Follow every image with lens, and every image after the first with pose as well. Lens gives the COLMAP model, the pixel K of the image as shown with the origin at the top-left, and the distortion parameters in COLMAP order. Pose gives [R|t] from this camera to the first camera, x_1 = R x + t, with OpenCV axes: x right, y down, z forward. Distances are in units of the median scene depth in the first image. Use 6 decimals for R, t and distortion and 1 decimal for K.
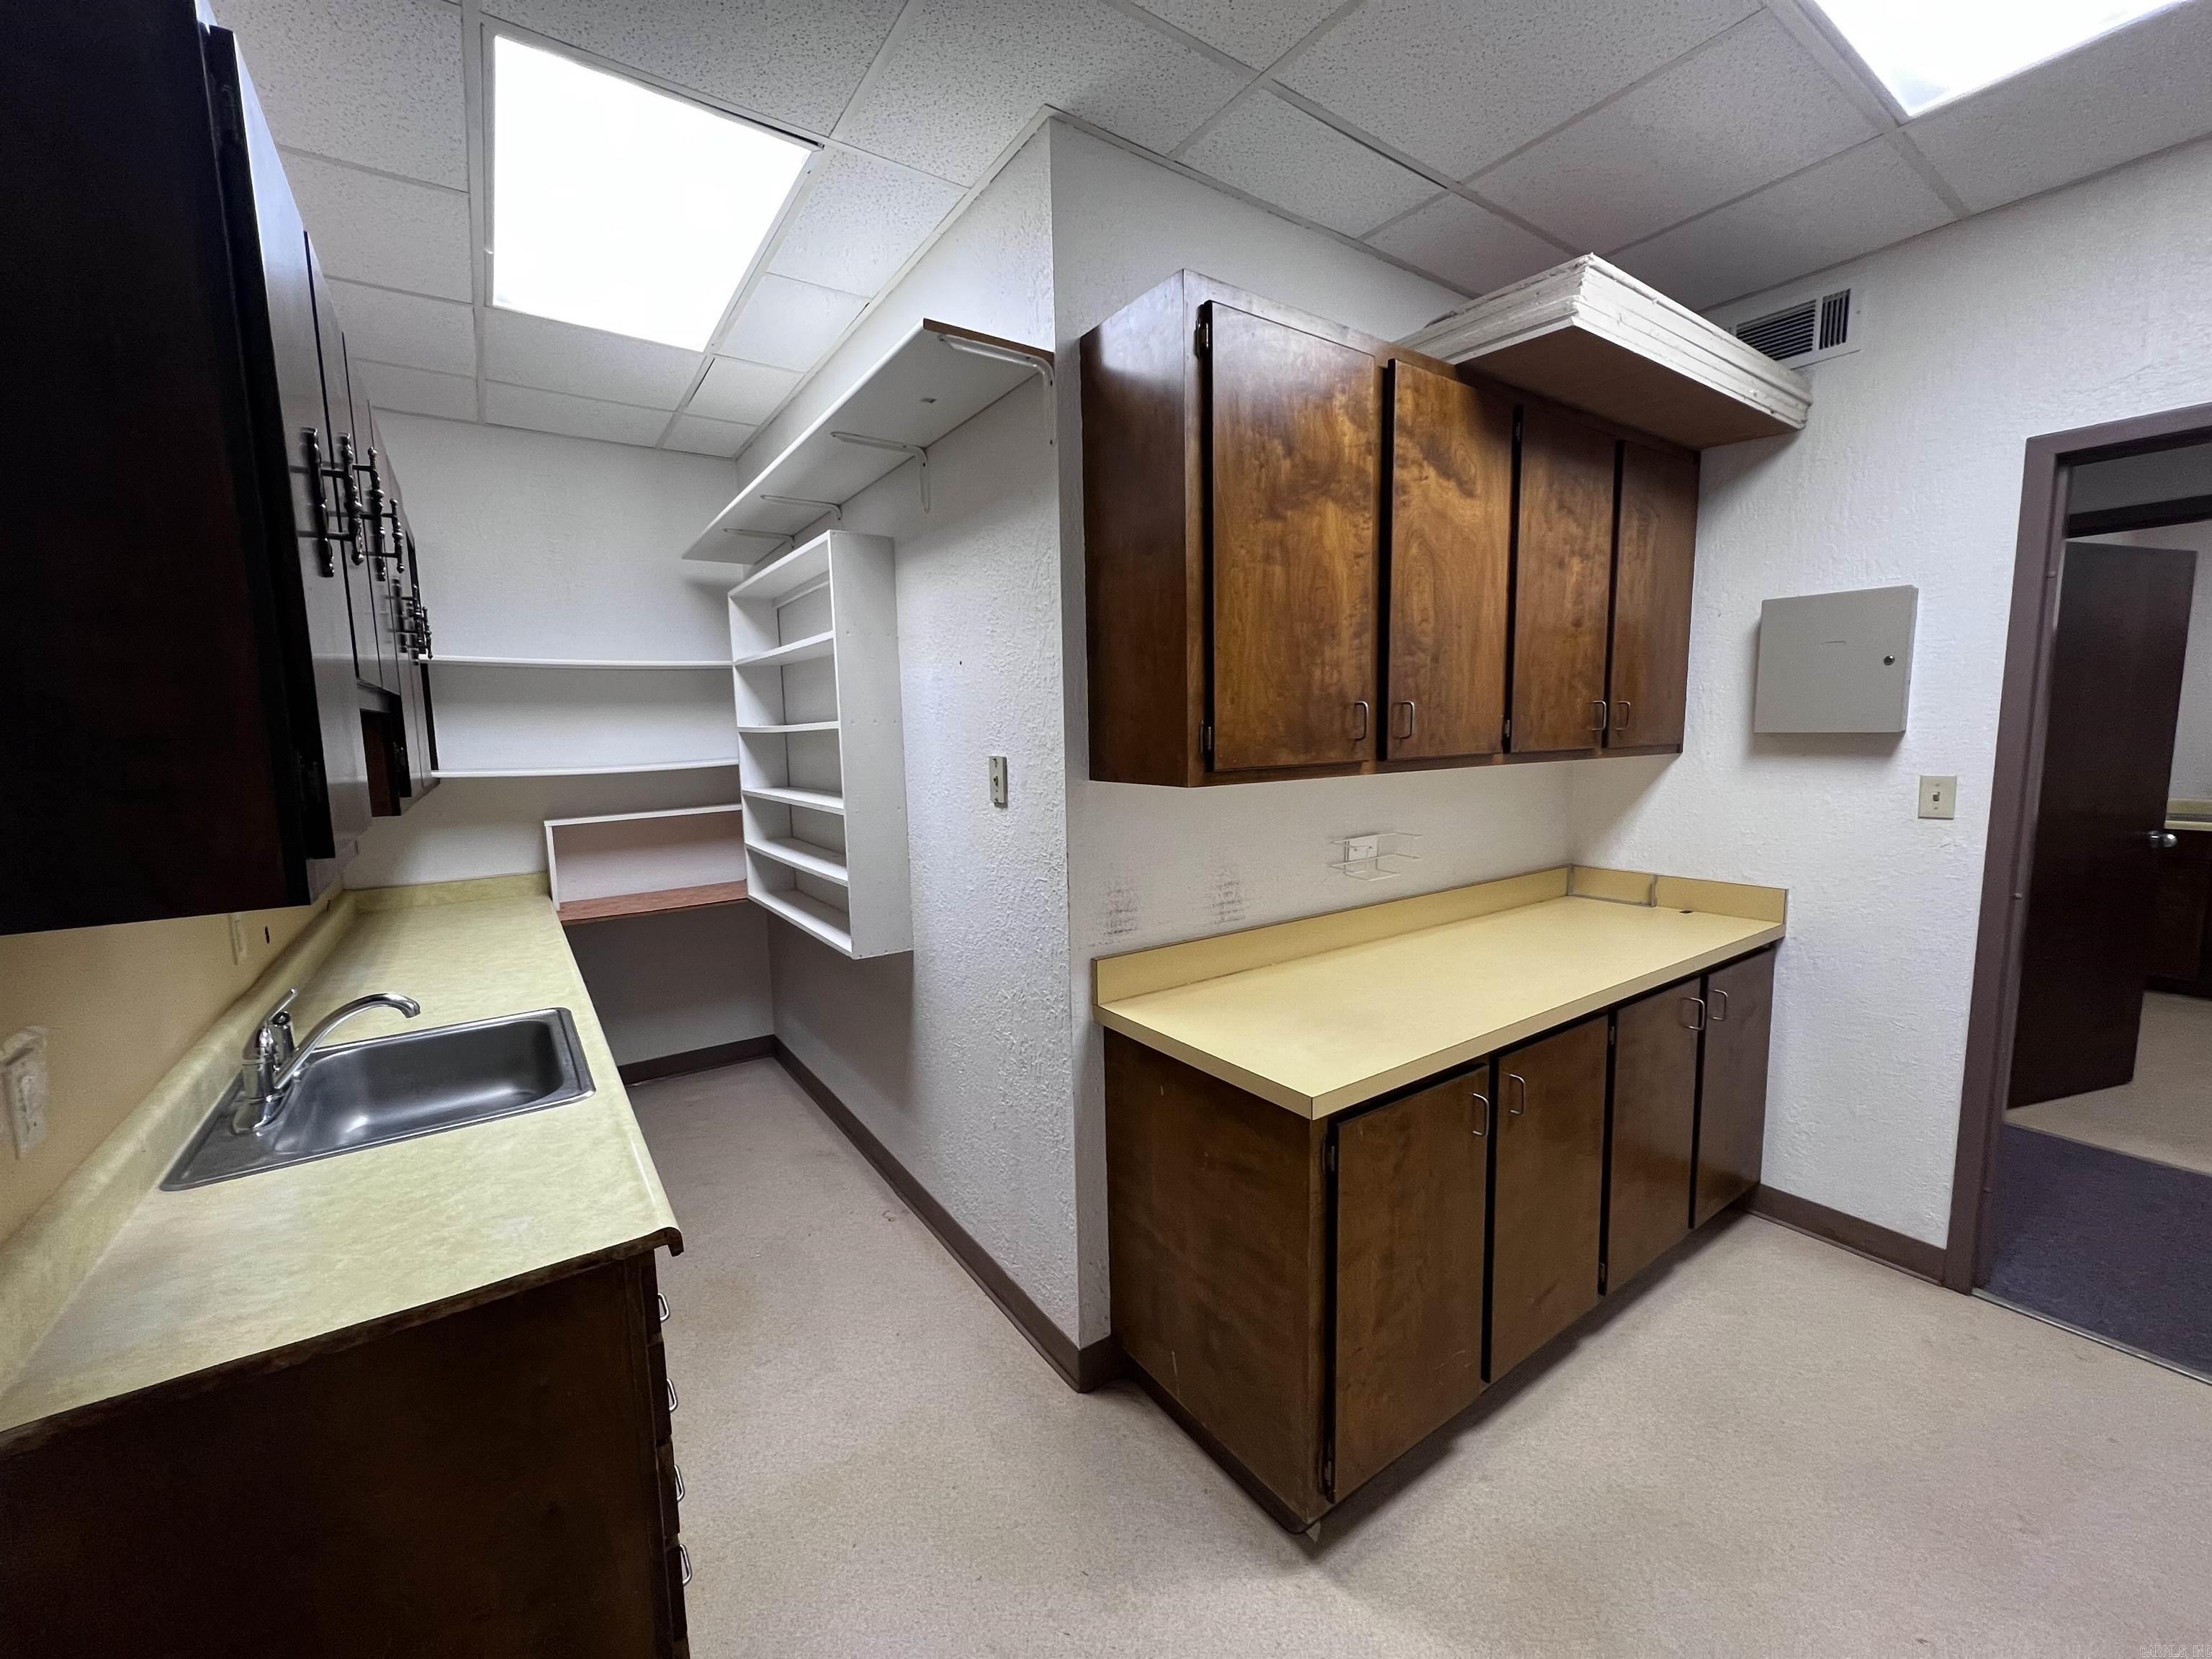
lens RADIAL K [[883.4, 0, 1095.8], [0, 883.4, 828.3], [0, 0, 1]] dist [0.000104, -0.000672]
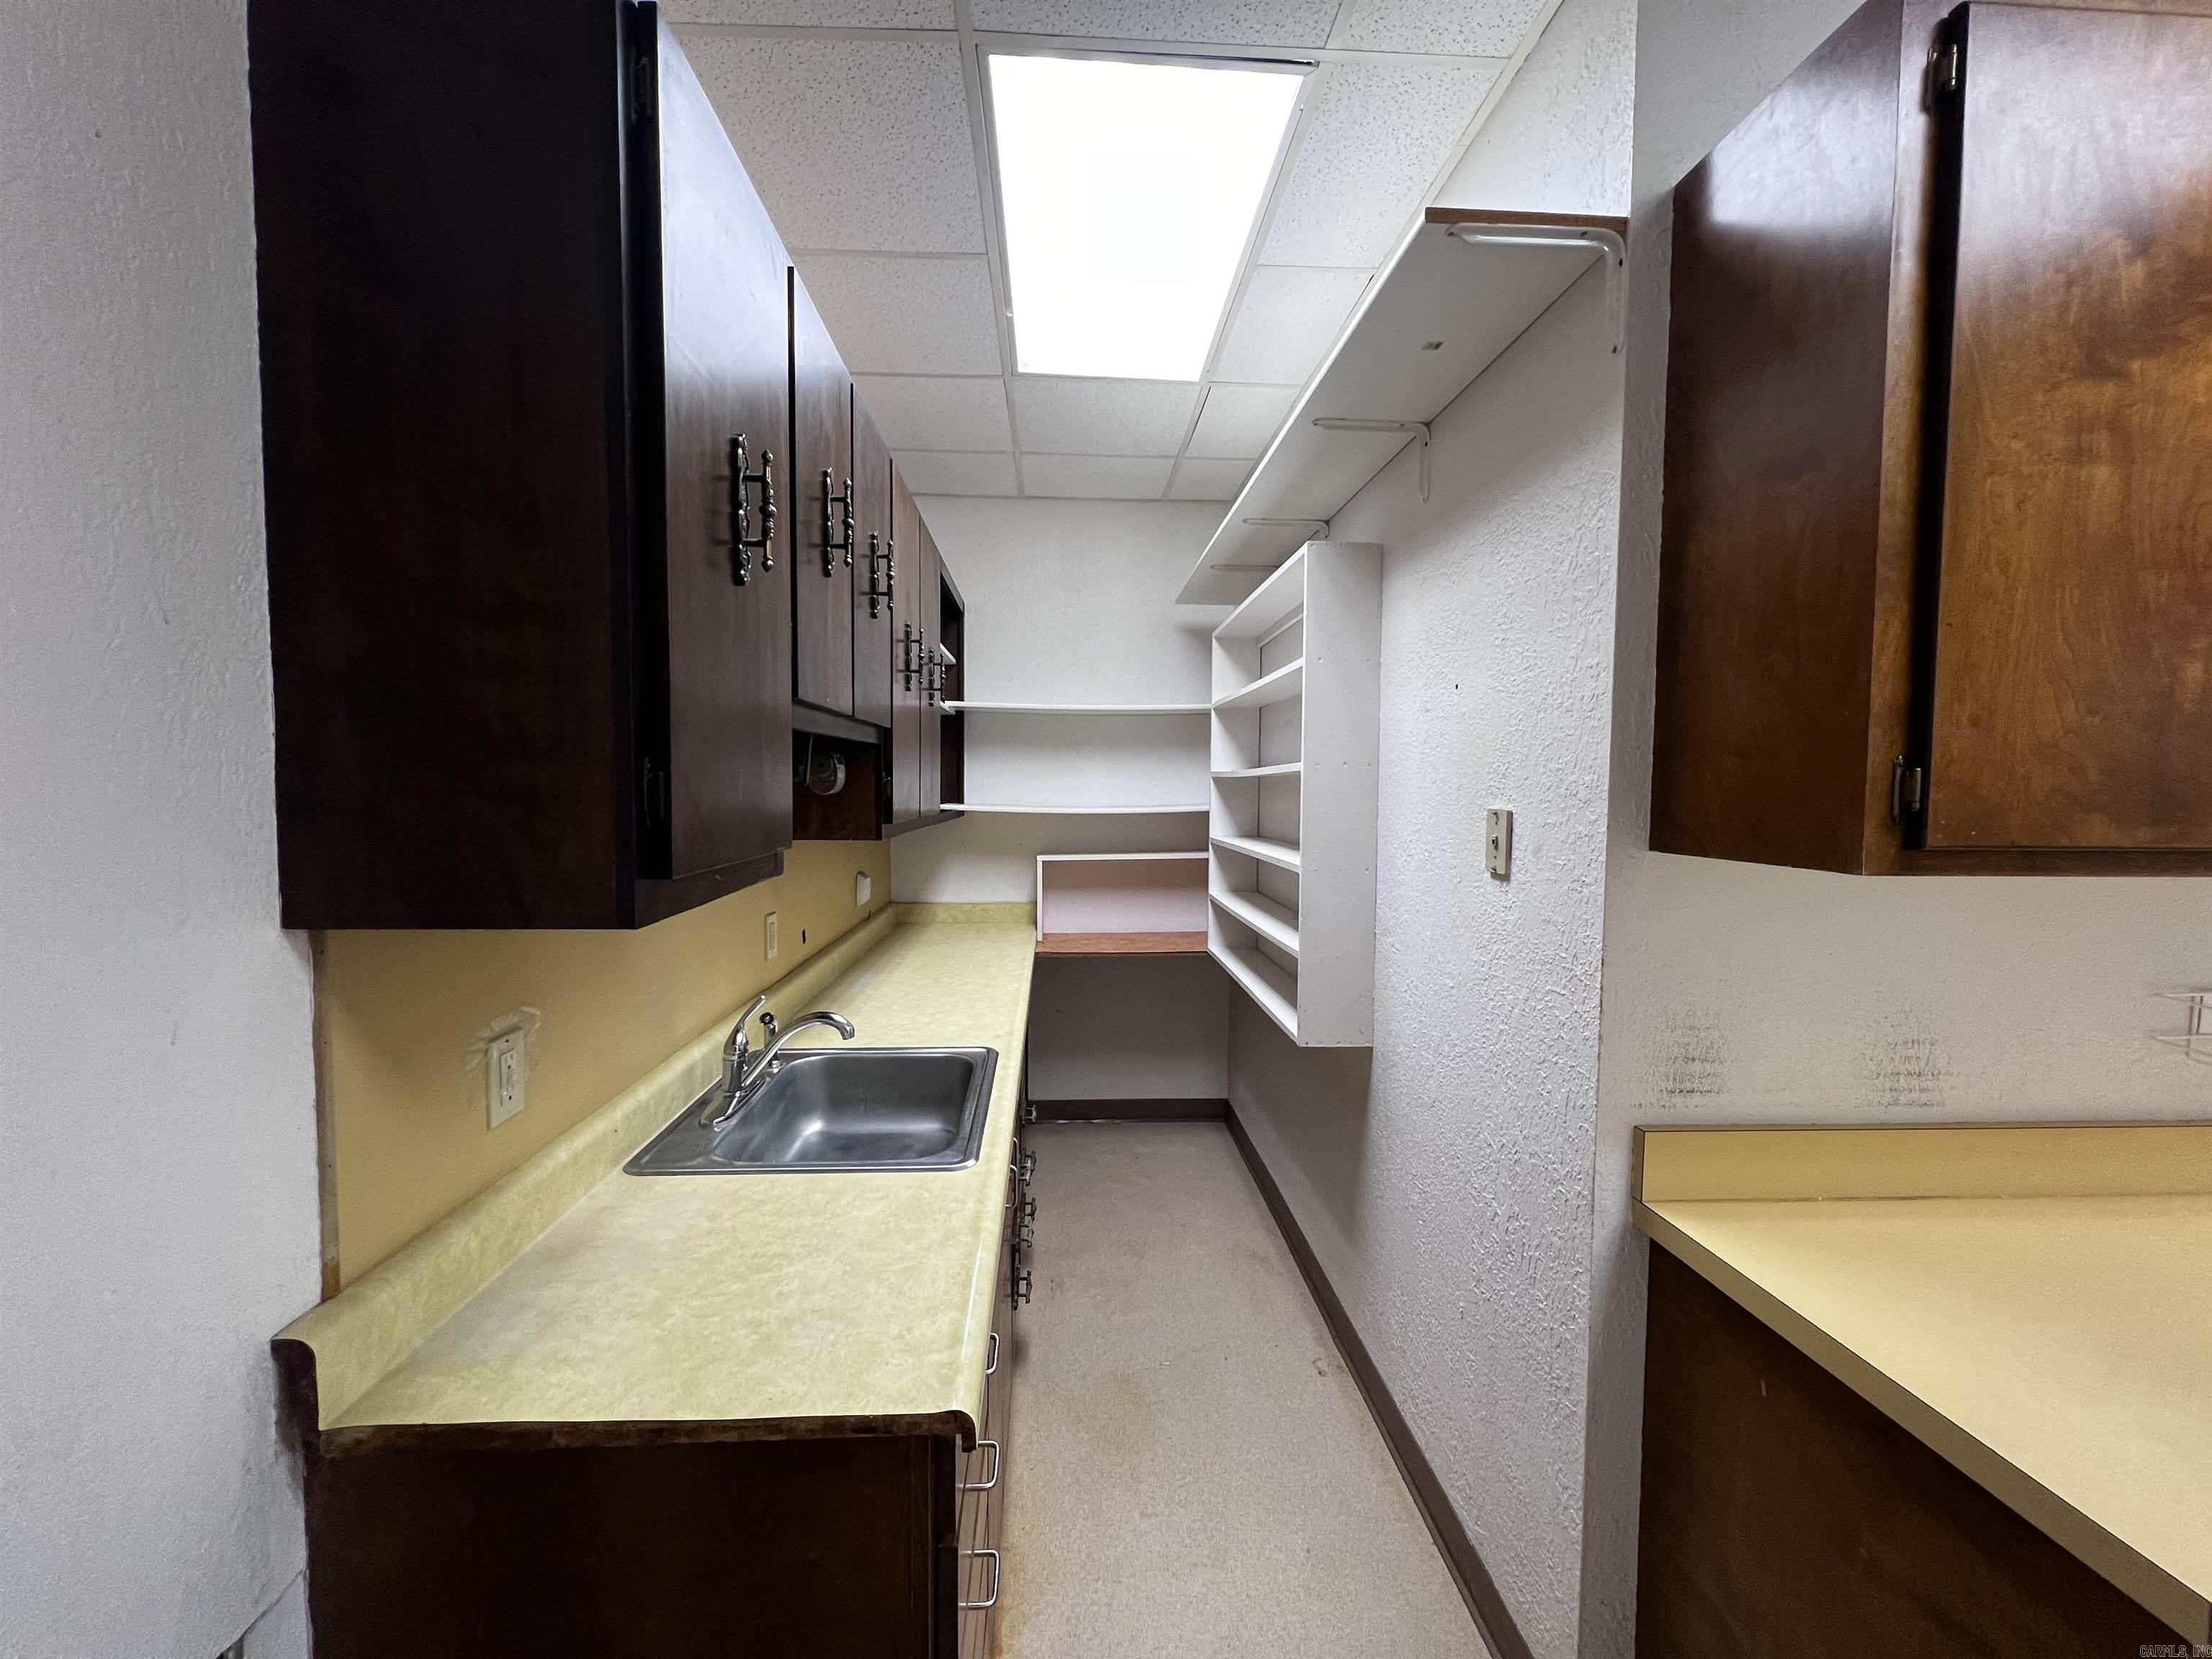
lens RADIAL K [[883.4, 0, 1098.6], [0, 883.4, 829.3], [0, 0, 1]] dist [0.000104, -0.000672]
pose [[0.851647, 0.053833, -0.521344, -0.014138], [-0.086112, 0.995565, -0.037869, -0.010501], [0.516994, 0.077145, 0.852506, 0.233203]]
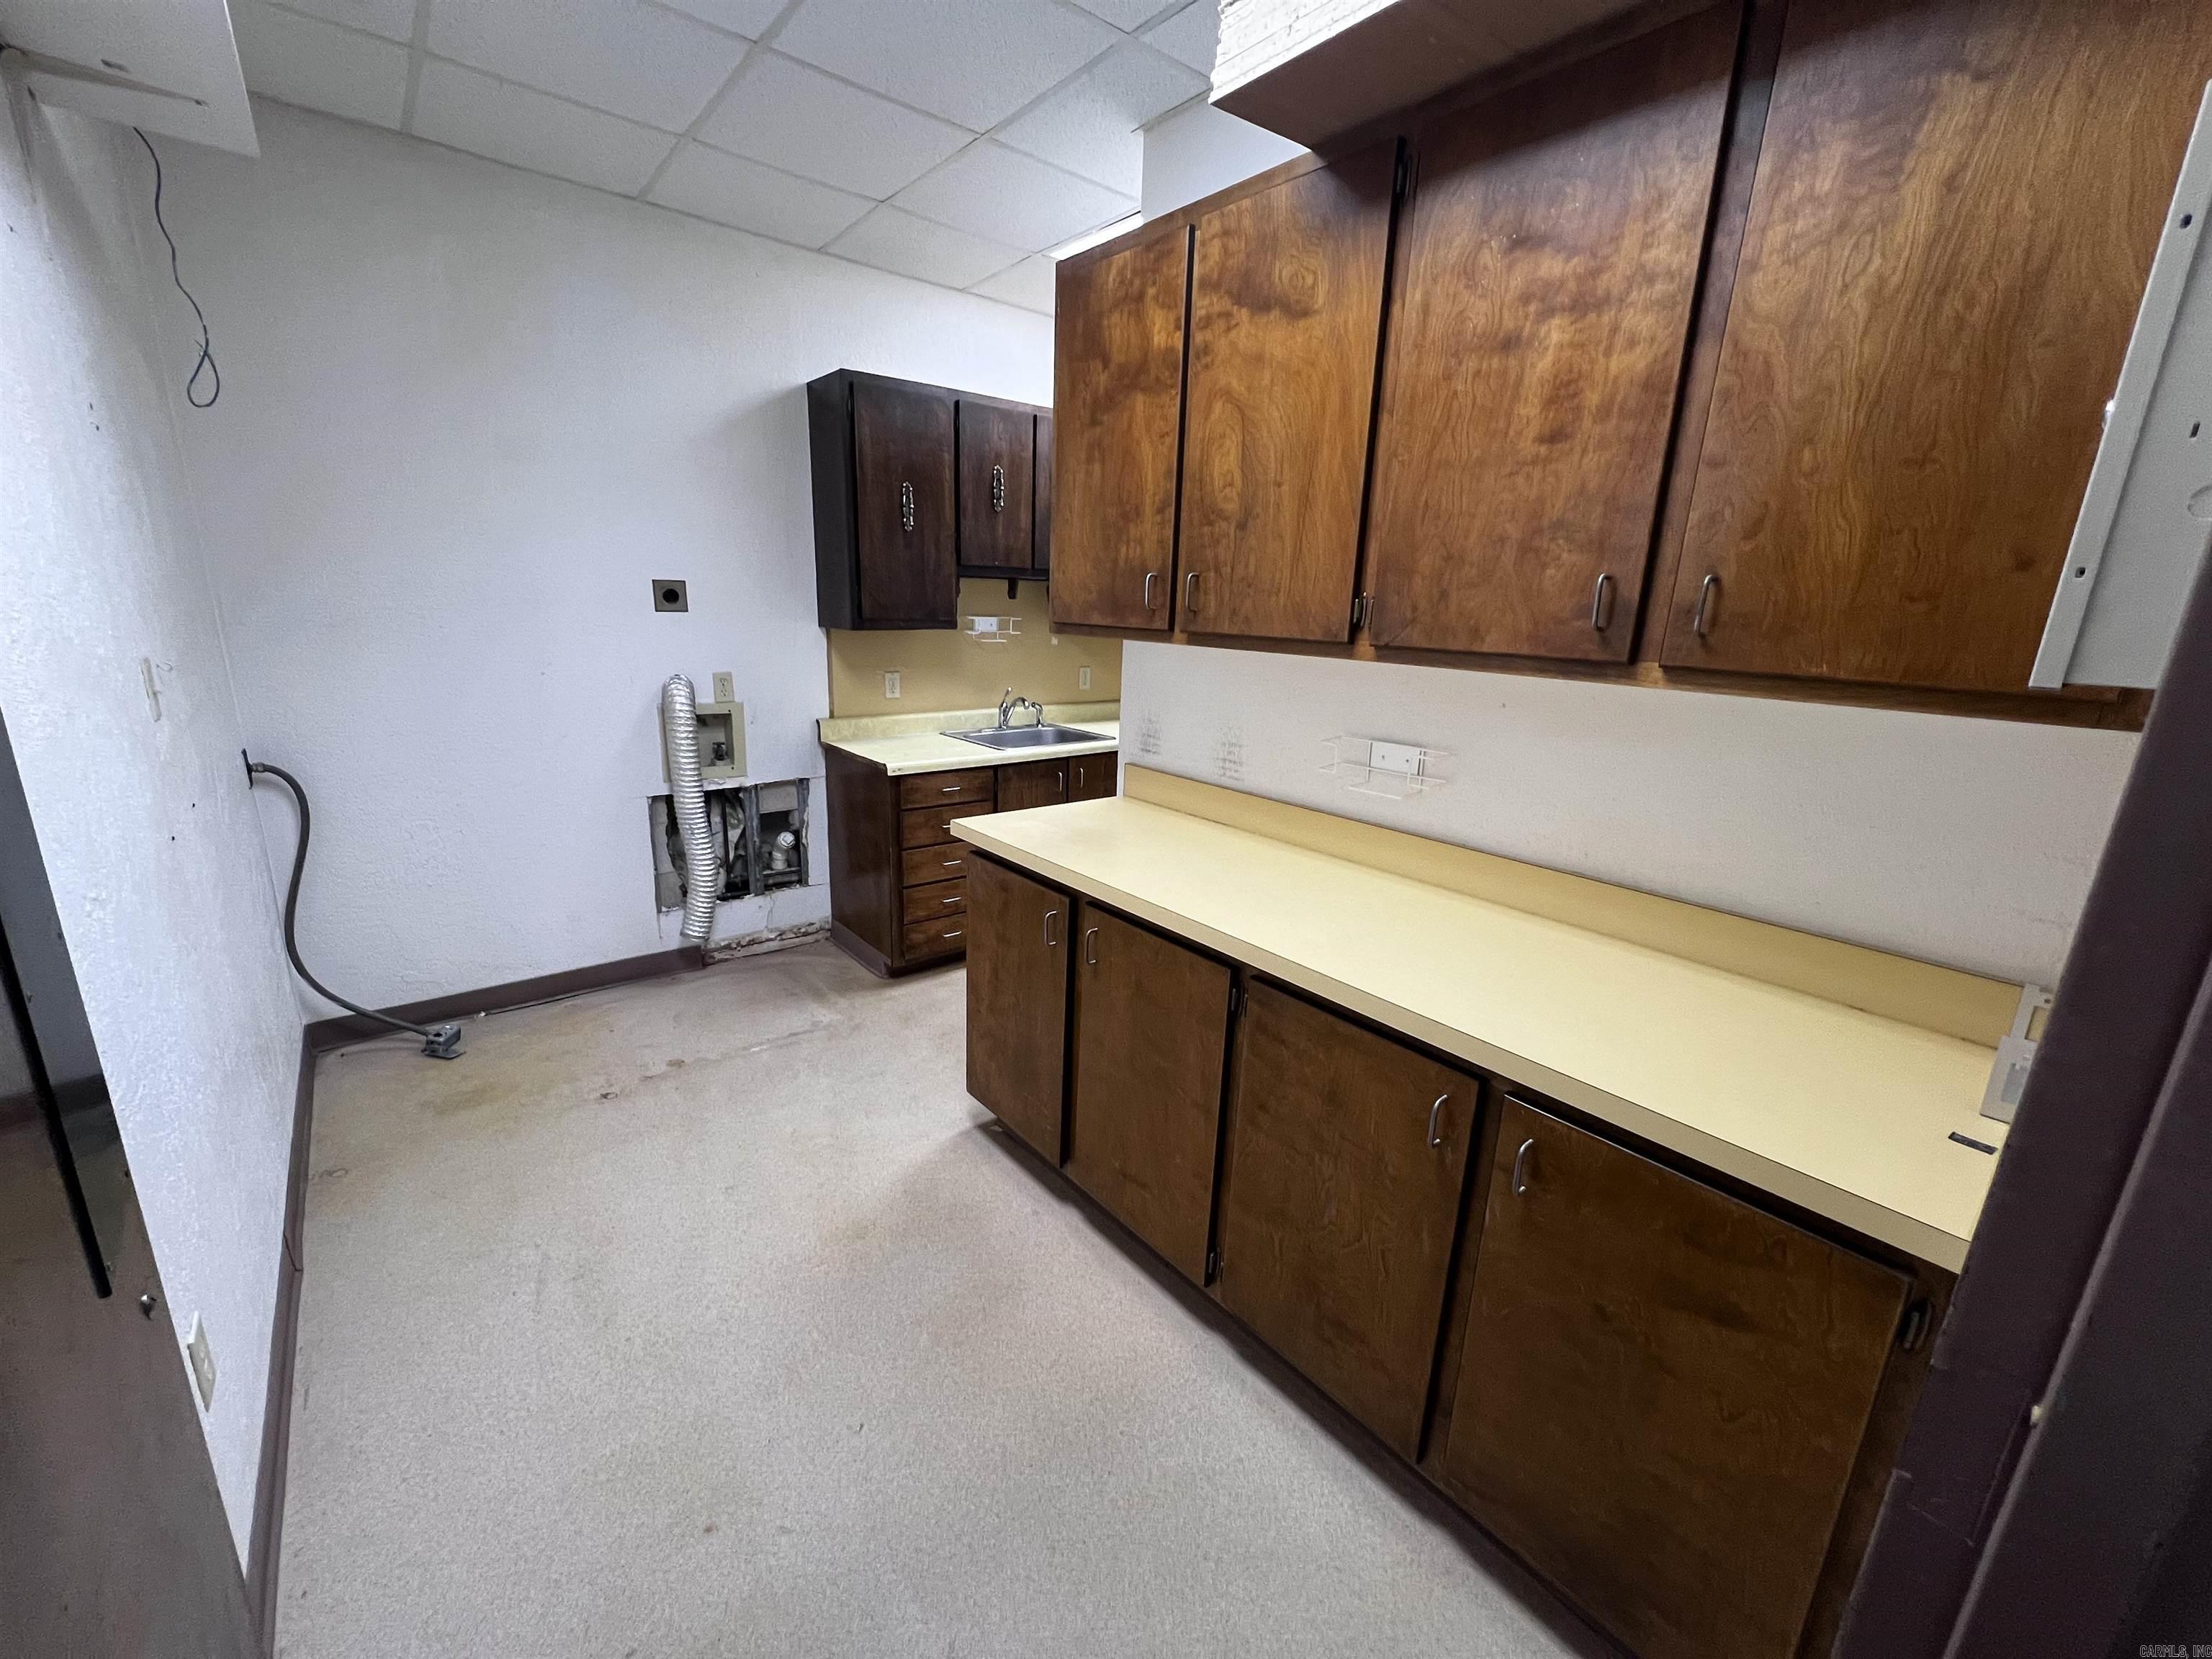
lens RADIAL K [[883.4, 0, 1101.6], [0, 883.4, 825.5], [0, 0, 1]] dist [0.000104, -0.000672]
pose [[0.085284, 0.271777, -0.958574, 1.390953], [-0.149638, 0.954661, 0.257354, -0.113411], [0.985056, 0.121491, 0.122086, 0.811847]]
